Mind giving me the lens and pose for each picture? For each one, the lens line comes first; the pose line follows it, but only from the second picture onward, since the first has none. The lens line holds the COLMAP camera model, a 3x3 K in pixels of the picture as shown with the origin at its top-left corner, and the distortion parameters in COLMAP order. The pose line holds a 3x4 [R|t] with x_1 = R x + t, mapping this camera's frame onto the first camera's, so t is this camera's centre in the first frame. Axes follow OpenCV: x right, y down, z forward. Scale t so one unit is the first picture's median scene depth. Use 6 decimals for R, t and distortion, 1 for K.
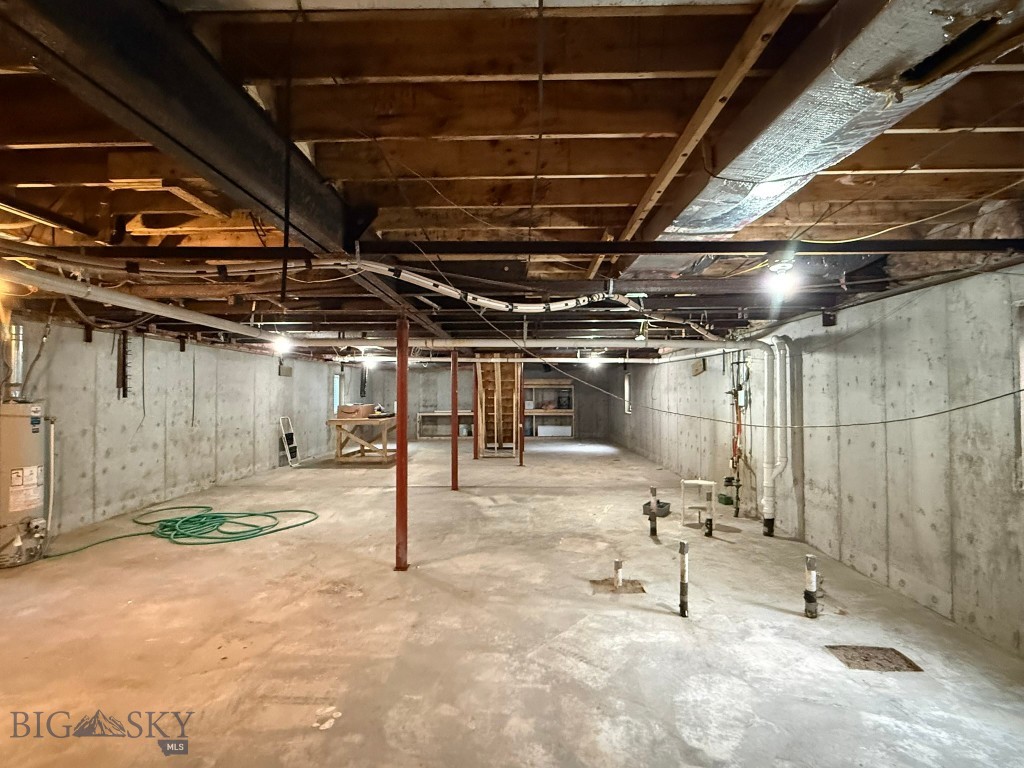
lens RADIAL K [[508.8, 0, 510.4], [0, 508.8, 384.6], [0, 0, 1]] dist [-0.000184, -0.000268]
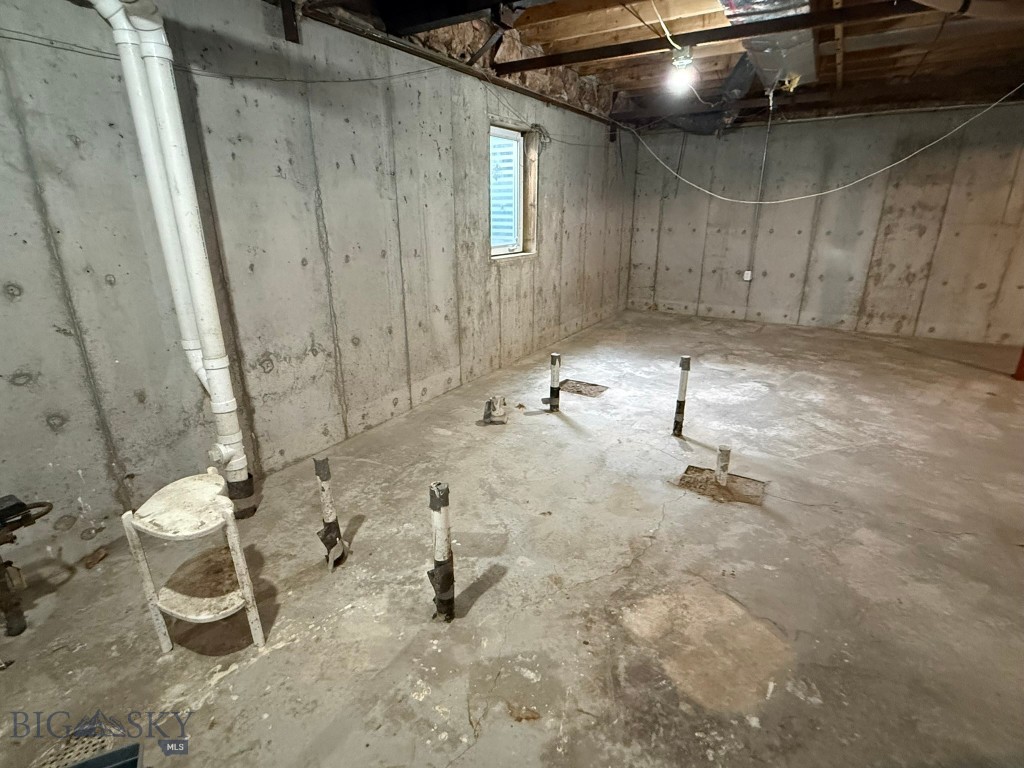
lens RADIAL K [[508.8, 0, 512.1], [0, 508.8, 382.8], [0, 0, 1]] dist [-0.000184, -0.000268]
pose [[-0.862278, -0.155654, 0.481921, 0.164247], [0.000240, 0.951470, 0.307742, 0.077132], [-0.506435, 0.265475, -0.820395, 1.842466]]
